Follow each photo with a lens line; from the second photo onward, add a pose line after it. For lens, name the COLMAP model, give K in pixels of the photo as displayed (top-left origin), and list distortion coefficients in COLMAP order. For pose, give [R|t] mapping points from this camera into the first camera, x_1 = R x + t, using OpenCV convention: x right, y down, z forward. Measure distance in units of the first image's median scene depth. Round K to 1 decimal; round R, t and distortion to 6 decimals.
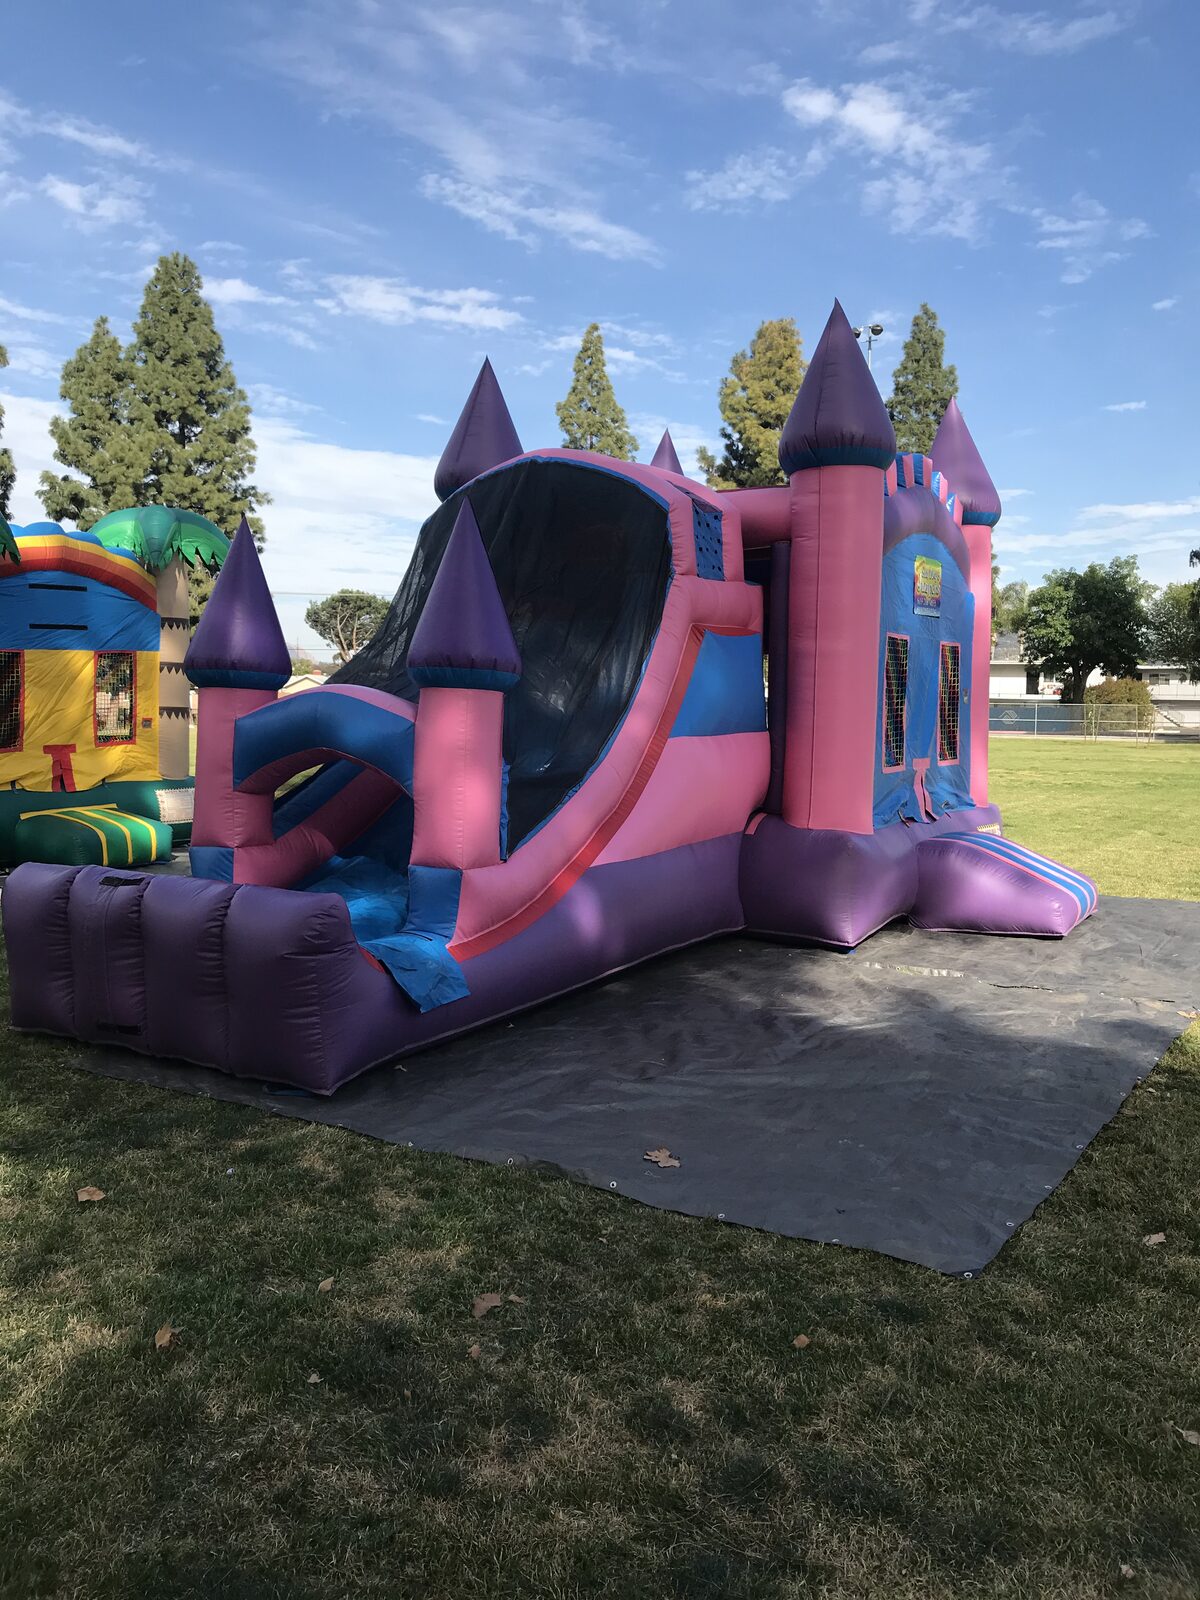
lens RADIAL K [[1303.5, 0, 600.0], [0, 1303.5, 800.0], [0, 0, 1]] dist [-0.001084, -0.010547]
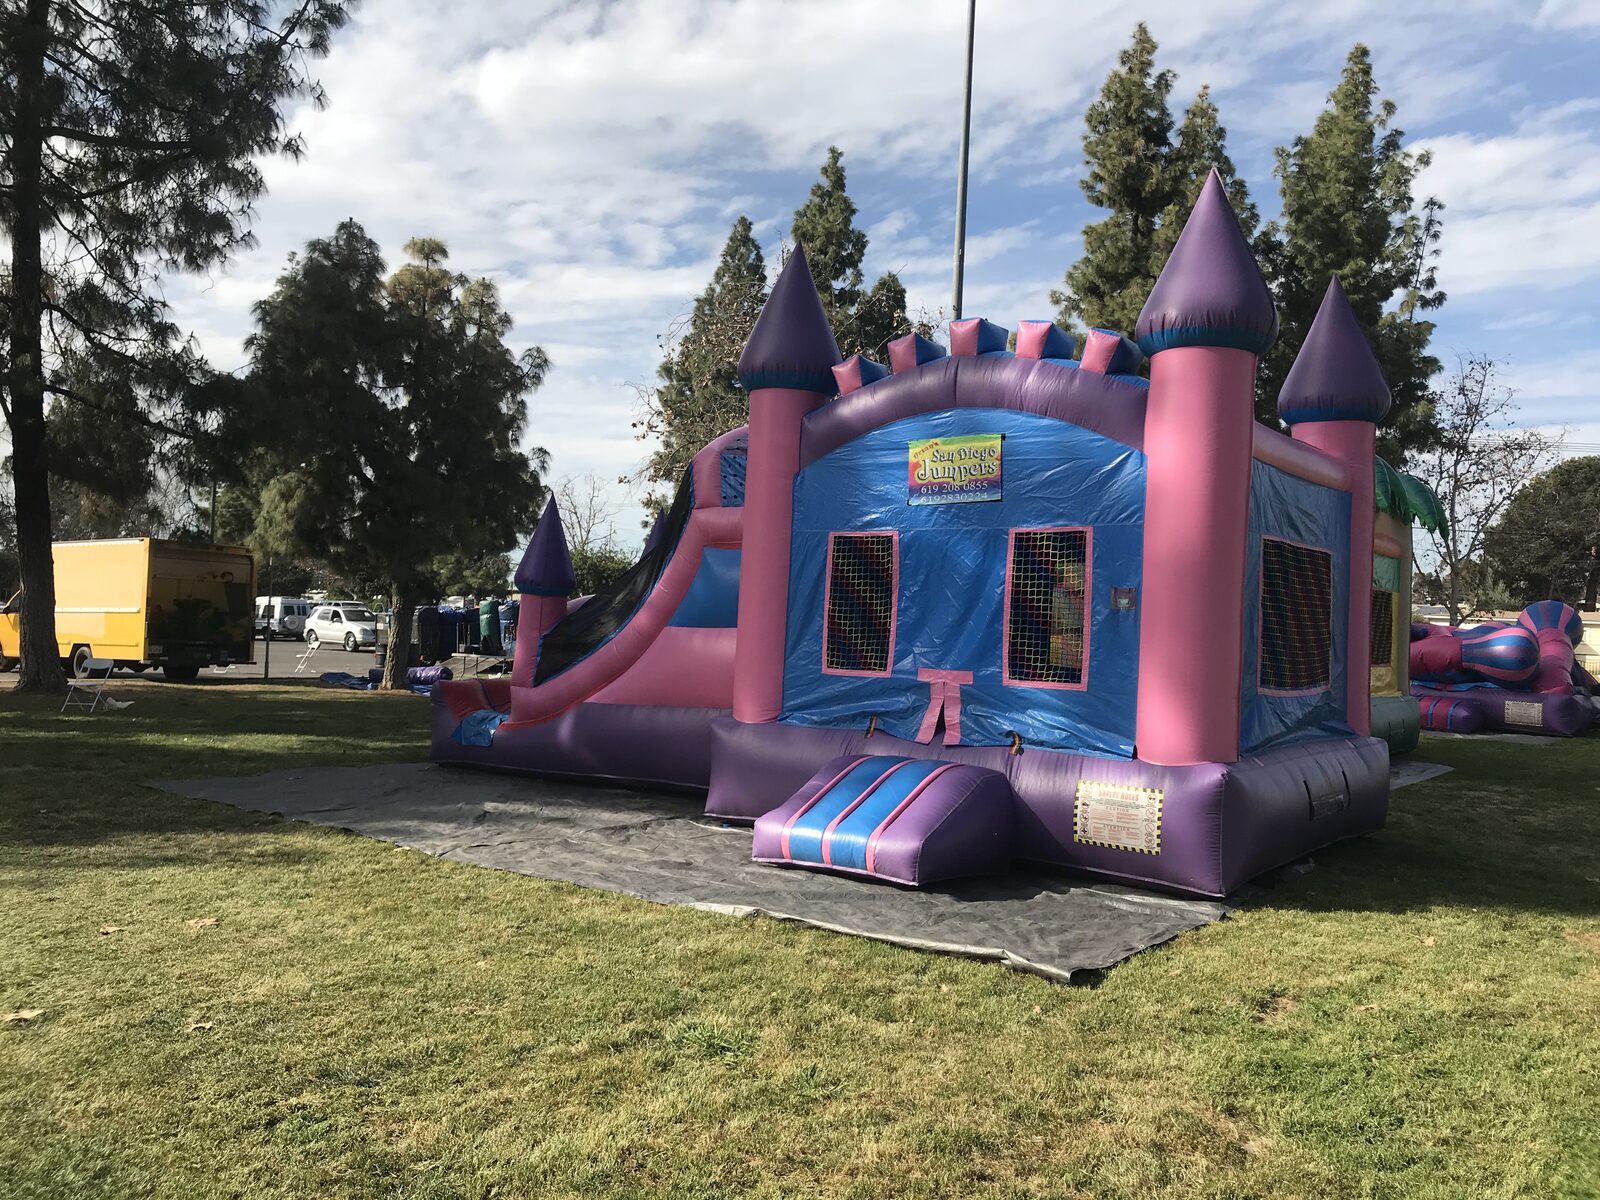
lens RADIAL K [[1327.1, 0, 800.0], [0, 1327.1, 600.0], [0, 0, 1]] dist [0.051311, -0.024222]
pose [[-0.108567, -0.028576, -0.993678, 0.146750], [-0.103599, 0.994469, -0.017280, -0.006671], [0.988676, 0.101068, -0.110927, 0.129816]]
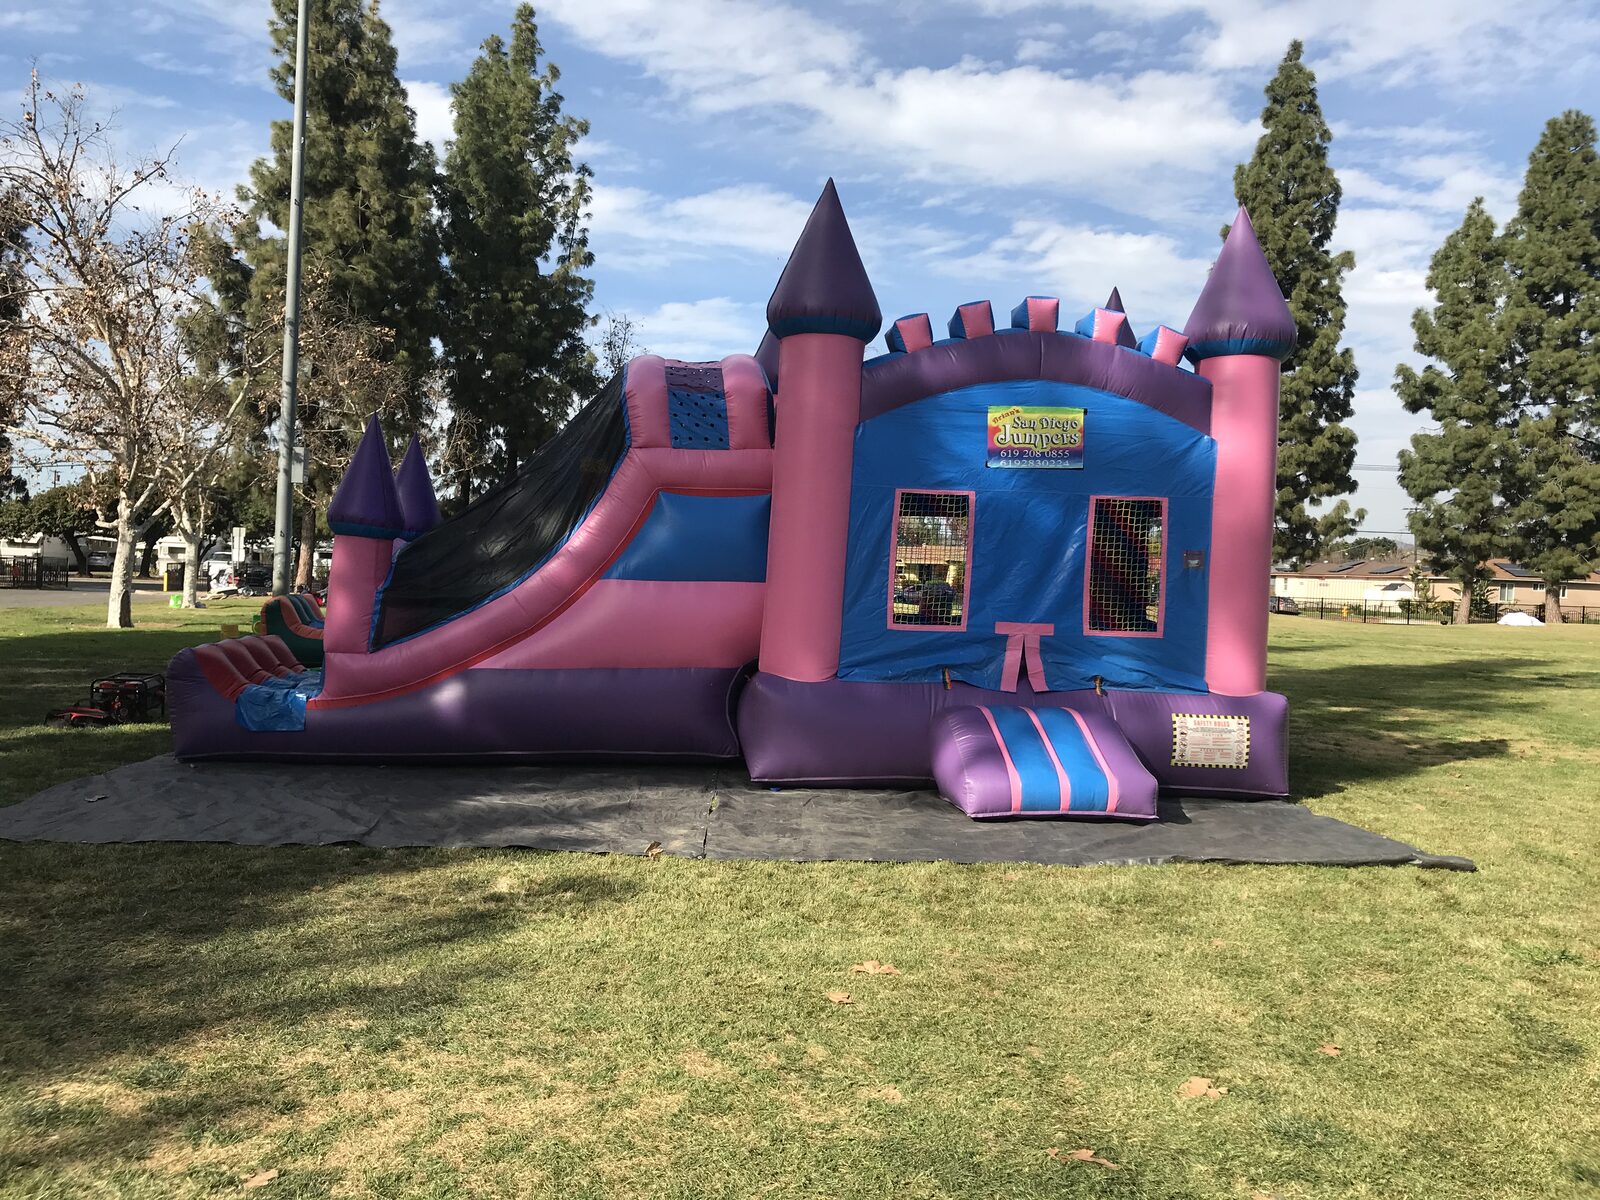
lens RADIAL K [[1342.3, 0, 800.0], [0, 1342.3, 600.0], [0, 0, 1]] dist [-0.002494, -0.004594]
pose [[0.577876, 0.022739, -0.815808, 0.121424], [-0.085079, 0.995844, -0.032509, -0.000230], [0.811678, 0.088195, 0.577409, 0.041084]]
